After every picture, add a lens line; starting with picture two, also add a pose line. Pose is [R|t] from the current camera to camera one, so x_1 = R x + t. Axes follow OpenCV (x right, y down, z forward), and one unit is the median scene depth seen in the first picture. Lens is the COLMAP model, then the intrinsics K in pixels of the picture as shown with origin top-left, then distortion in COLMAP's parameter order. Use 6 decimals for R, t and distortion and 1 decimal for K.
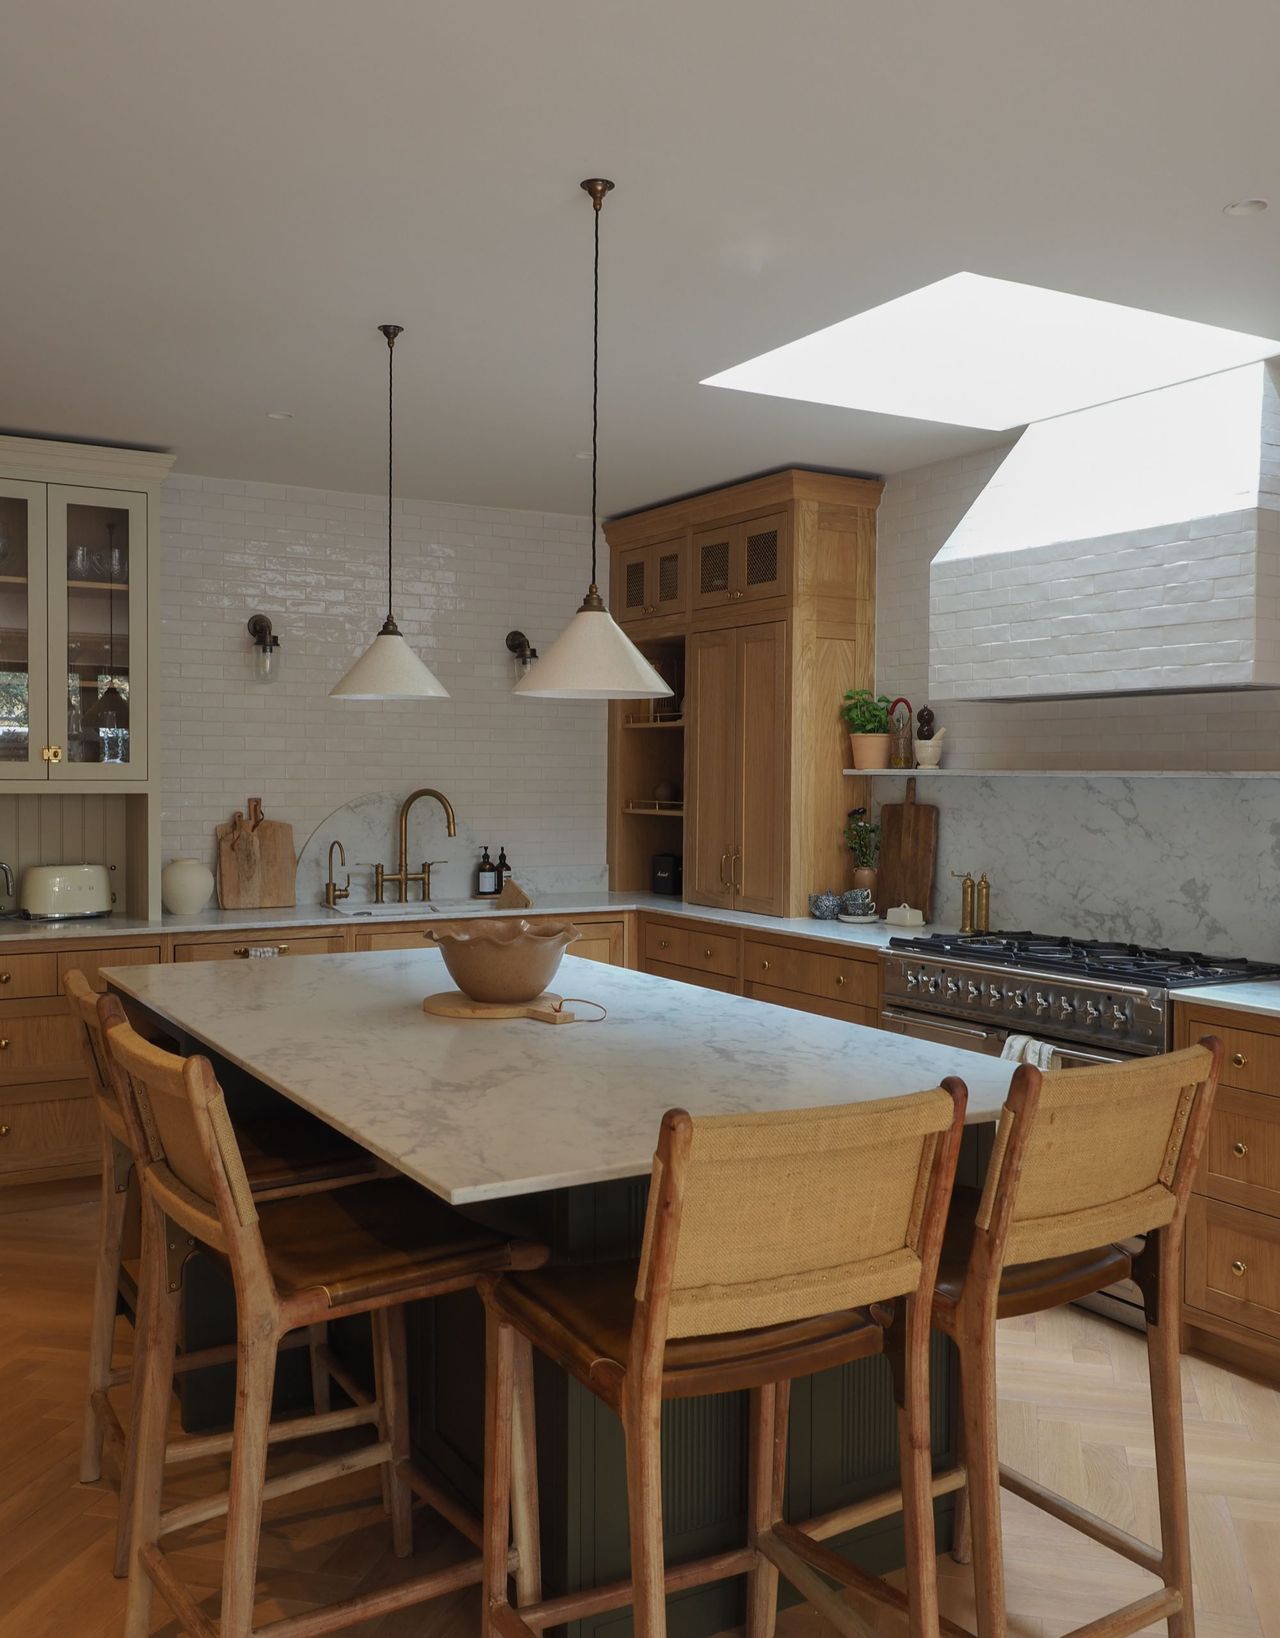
lens RADIAL K [[1445.4, 0, 639.3], [0, 1445.4, 820.8], [0, 0, 1]] dist [-0.001263, -0.000644]
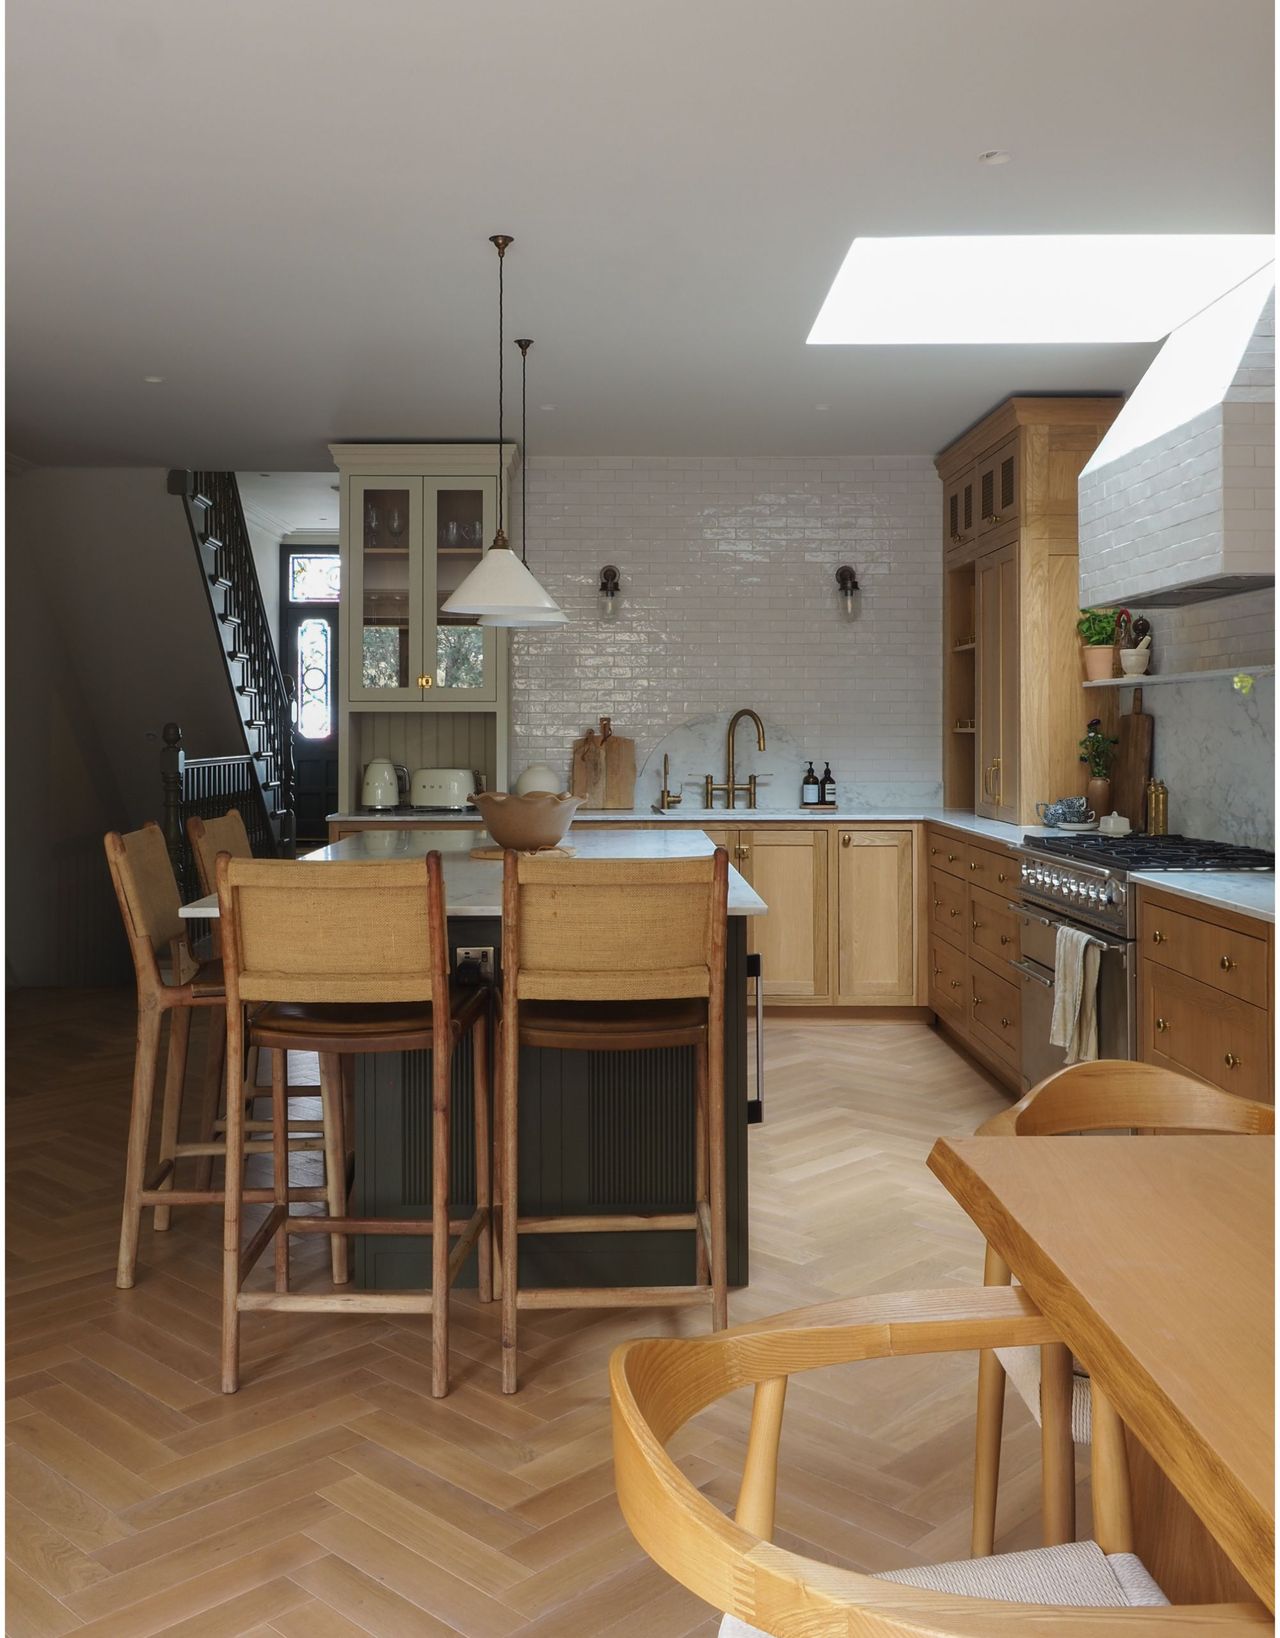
lens RADIAL K [[1522.6, 0, 637.3], [0, 1522.6, 715.7], [0, 0, 1]] dist [-0.007253, 0.004088]
pose [[0.866216, -0.012020, -0.499525, 0.404751], [-0.009376, 0.999144, -0.040301, 0.034491], [0.499582, 0.039593, 0.865362, -0.084445]]
